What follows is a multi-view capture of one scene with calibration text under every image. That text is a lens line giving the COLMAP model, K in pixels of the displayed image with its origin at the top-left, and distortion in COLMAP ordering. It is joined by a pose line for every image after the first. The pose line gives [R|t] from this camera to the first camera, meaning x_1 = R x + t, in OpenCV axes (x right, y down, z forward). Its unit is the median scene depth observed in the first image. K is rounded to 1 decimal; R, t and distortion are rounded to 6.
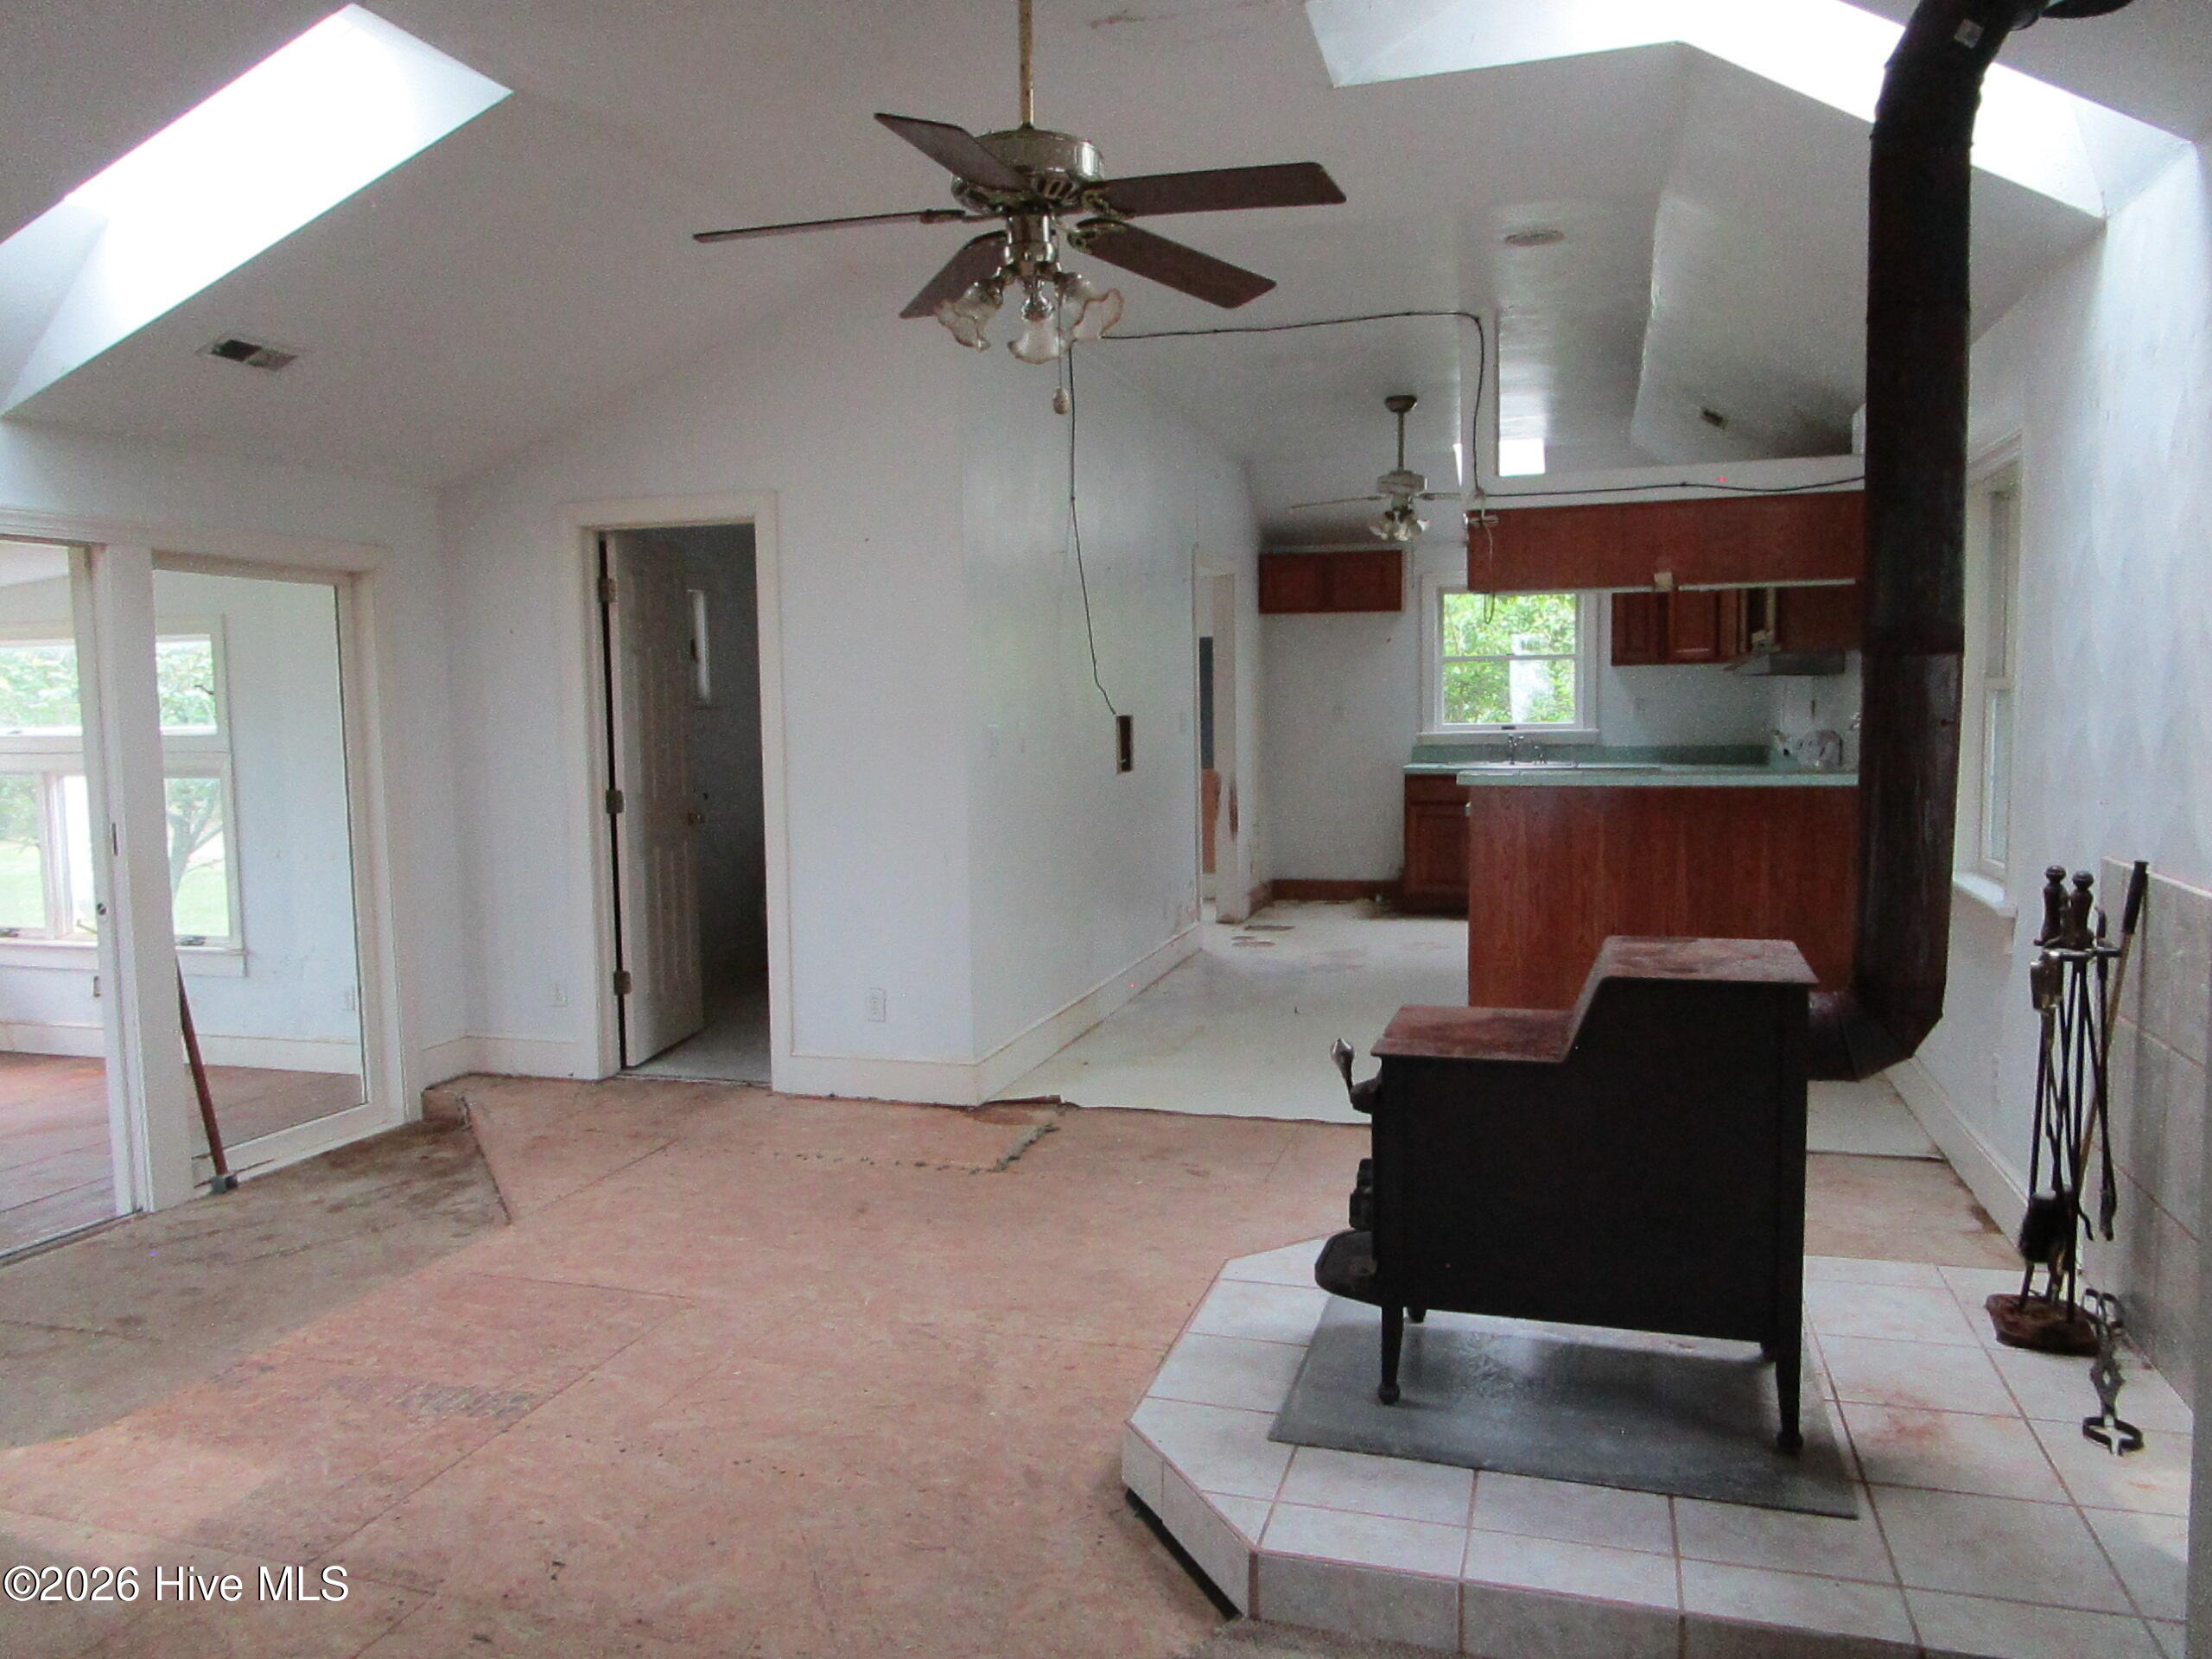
lens RADIAL K [[1586.8, 0, 1106.0], [0, 1586.8, 829.5], [0, 0, 1]] dist [-0.025011, 0.012338]
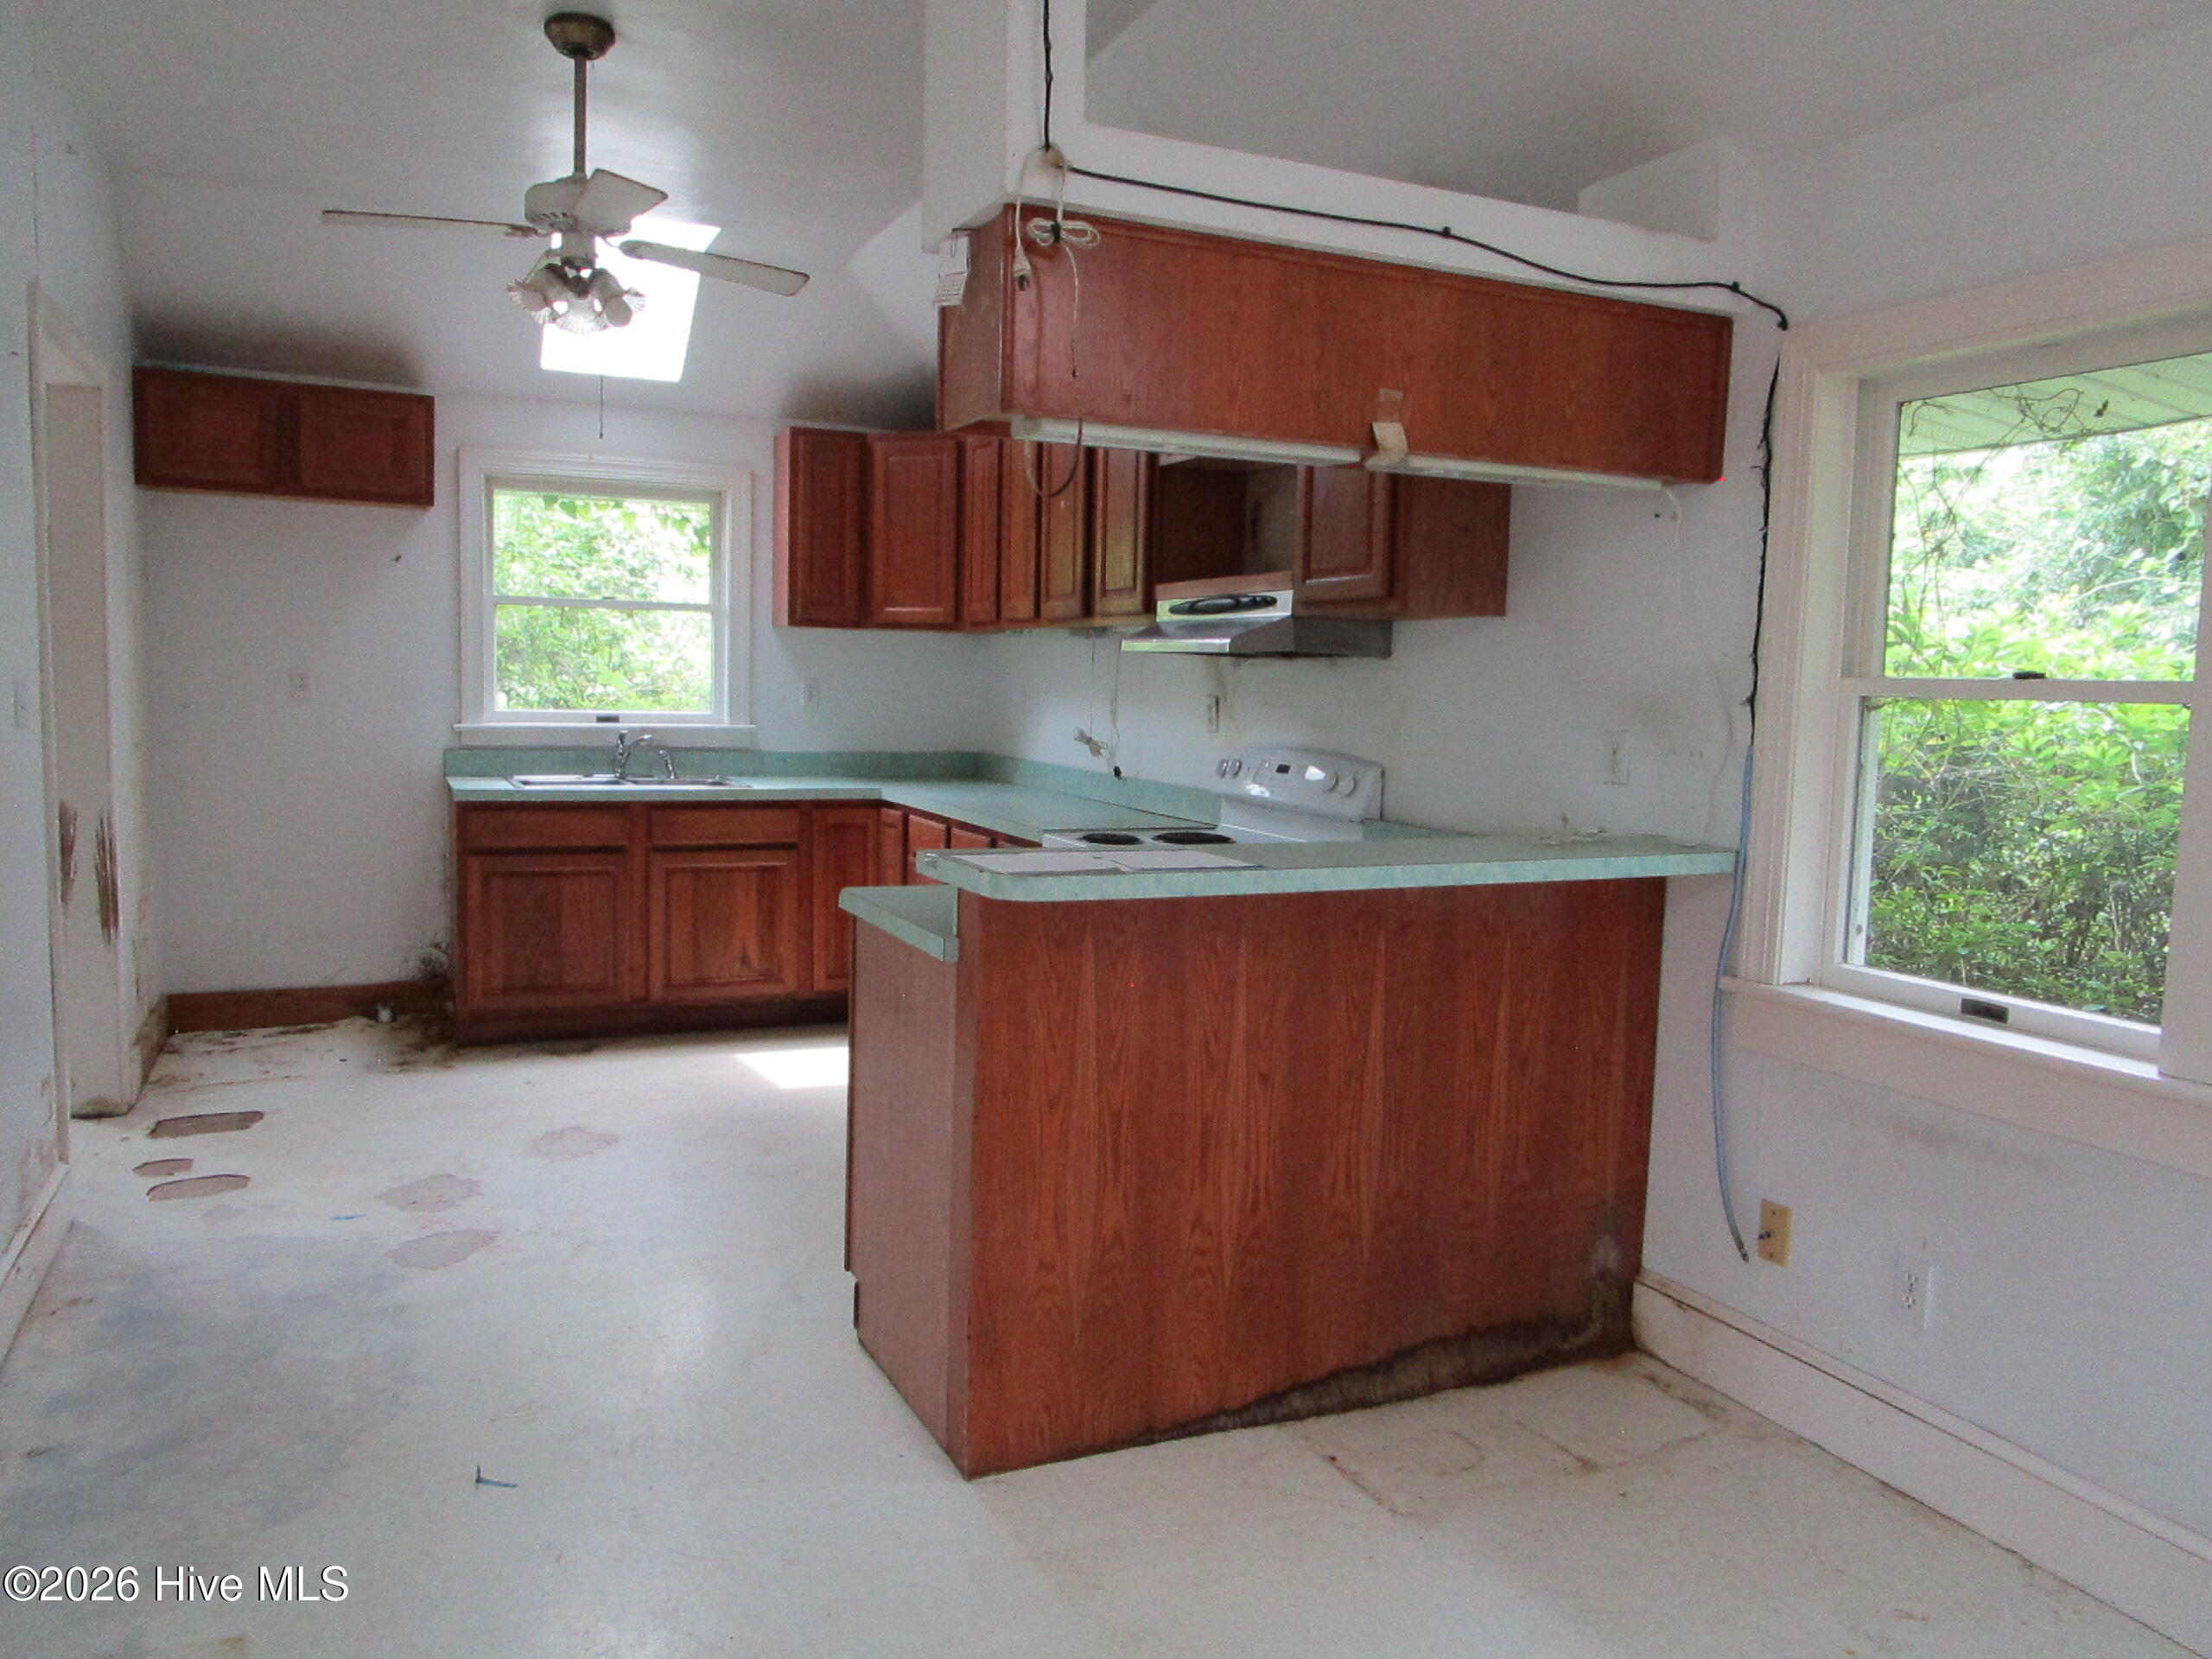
lens RADIAL K [[1586.8, 0, 1106.0], [0, 1586.8, 829.5], [0, 0, 1]] dist [-0.025011, 0.012338]
pose [[0.744569, -0.025343, 0.667065, -0.018945], [0.014158, 0.999654, 0.022175, -0.054756], [-0.667396, -0.007067, 0.744670, 0.702720]]
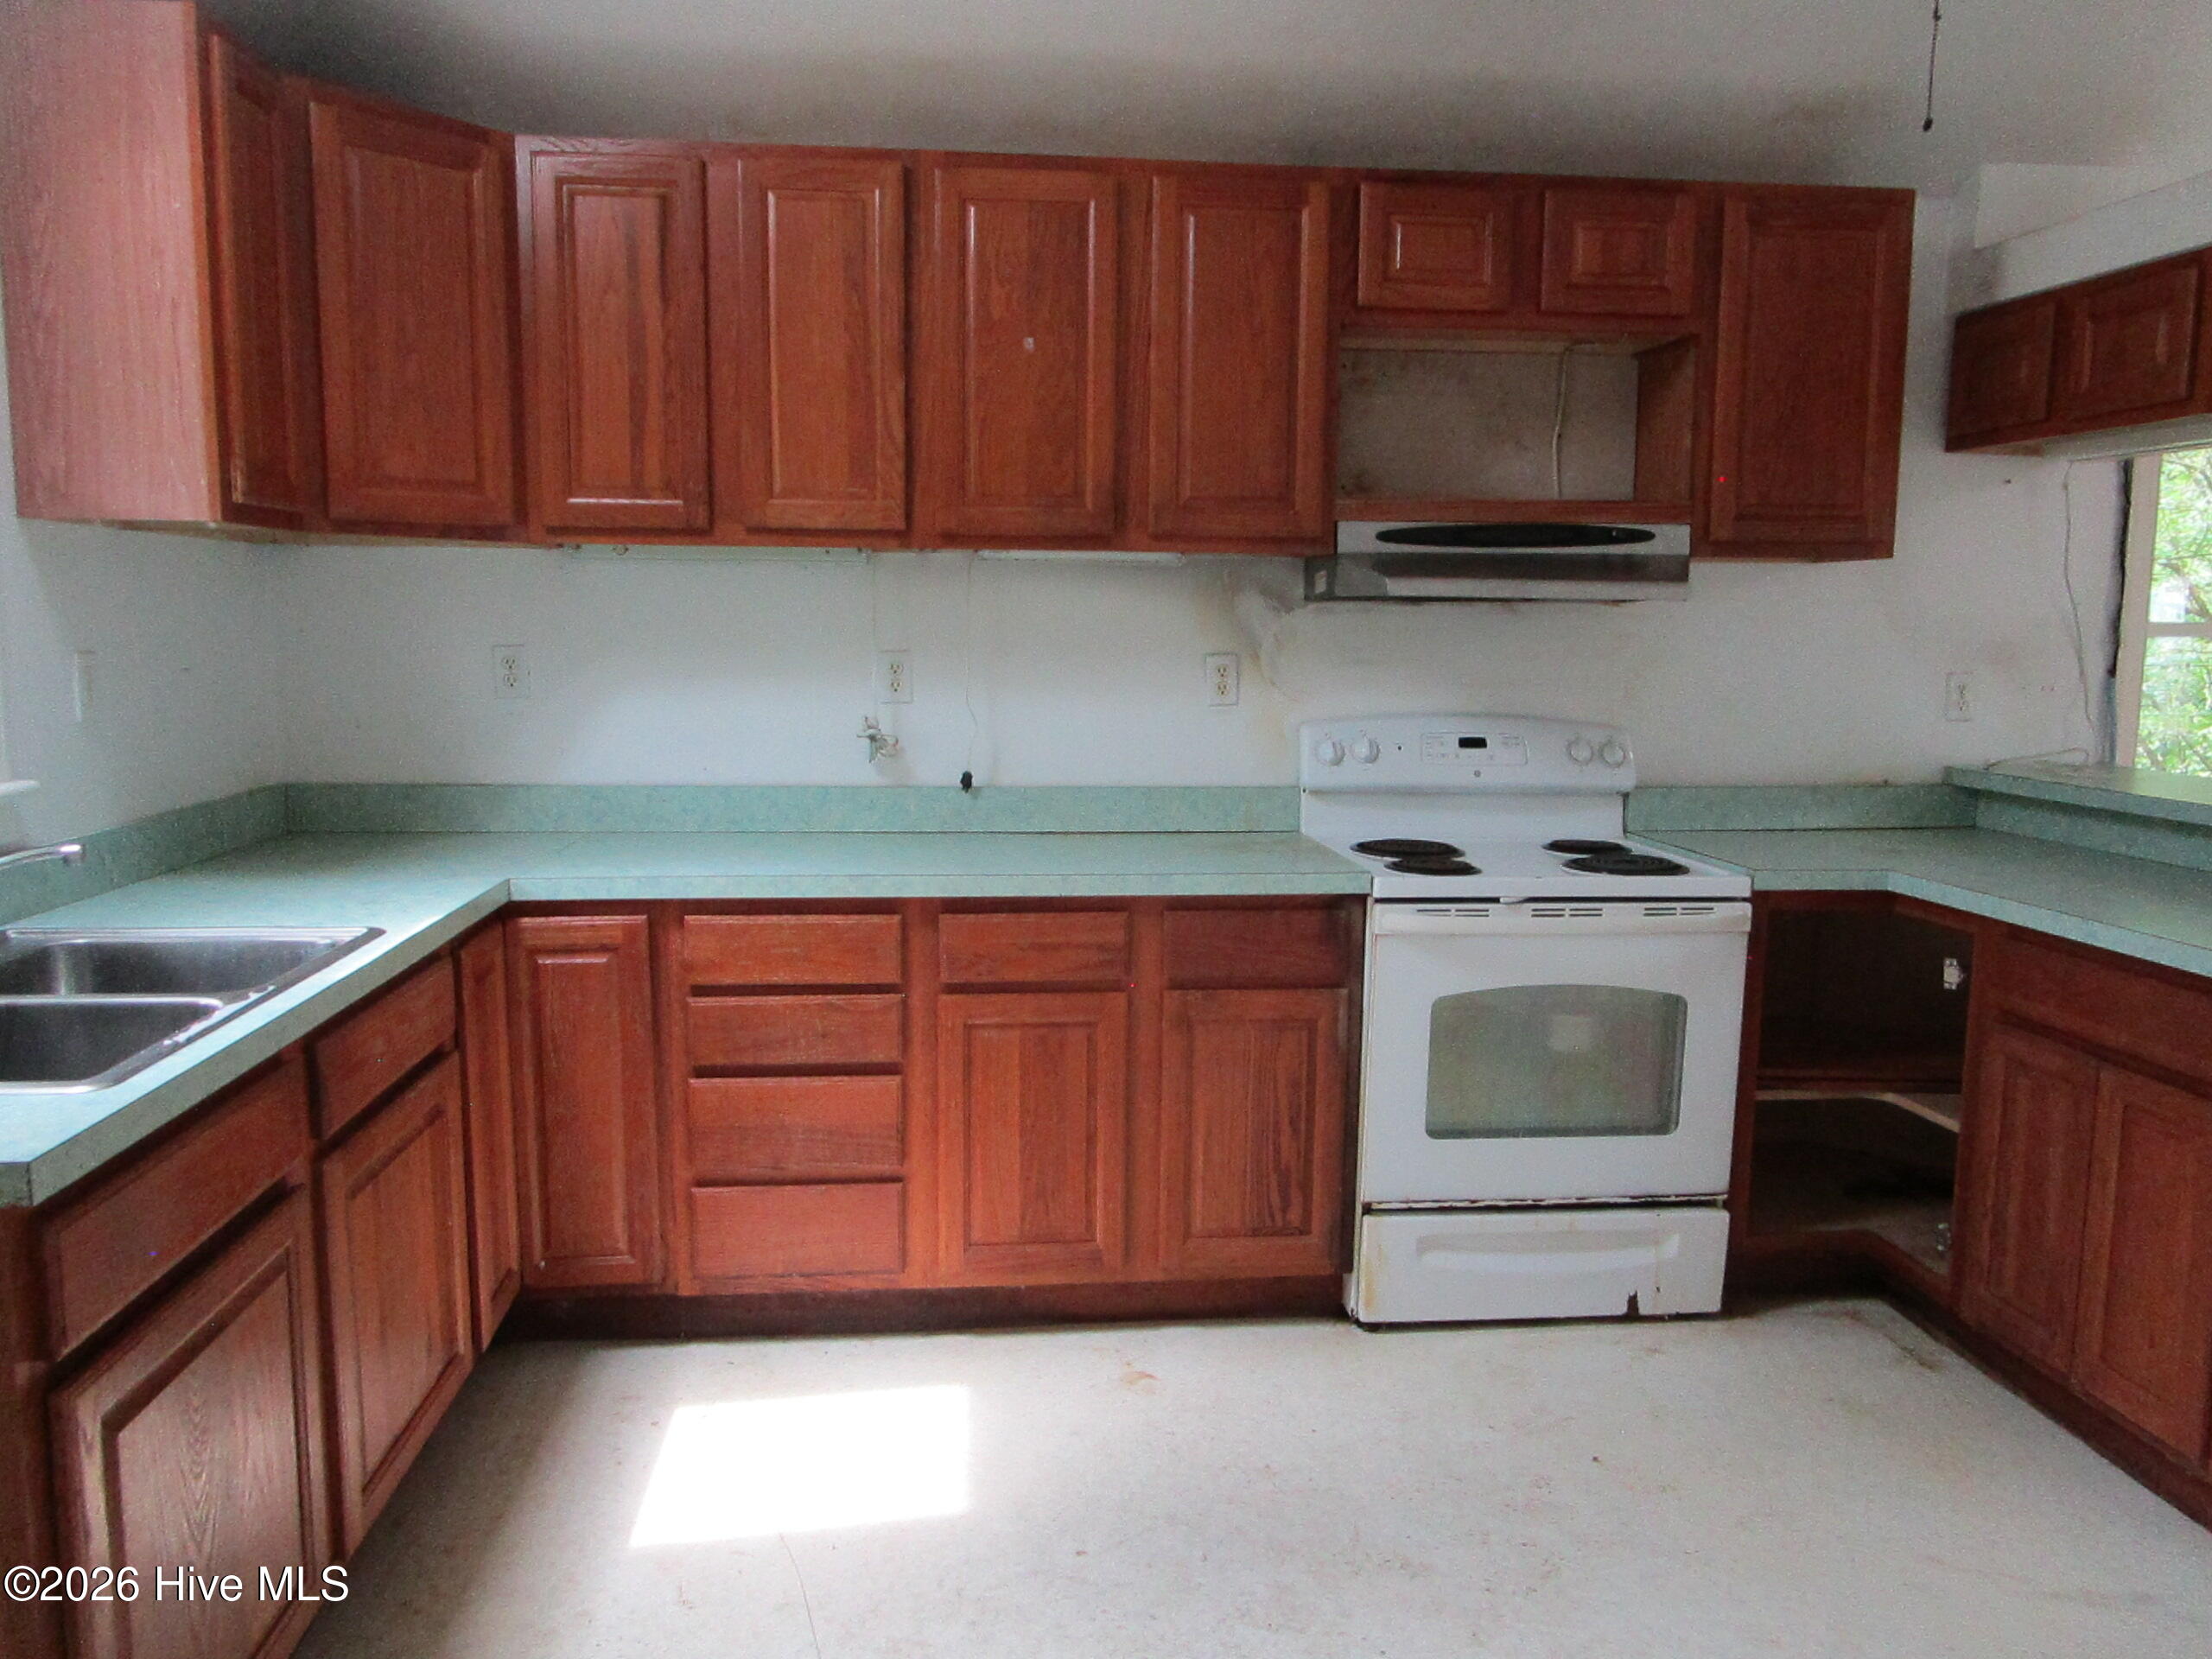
lens RADIAL K [[1586.8, 0, 1106.0], [0, 1586.8, 829.5], [0, 0, 1]] dist [-0.025011, 0.012338]
pose [[-0.384399, -0.106490, 0.917004, 0.047197], [0.075032, 0.986434, 0.146005, -0.129678], [-0.920113, 0.124929, -0.371194, 1.546880]]
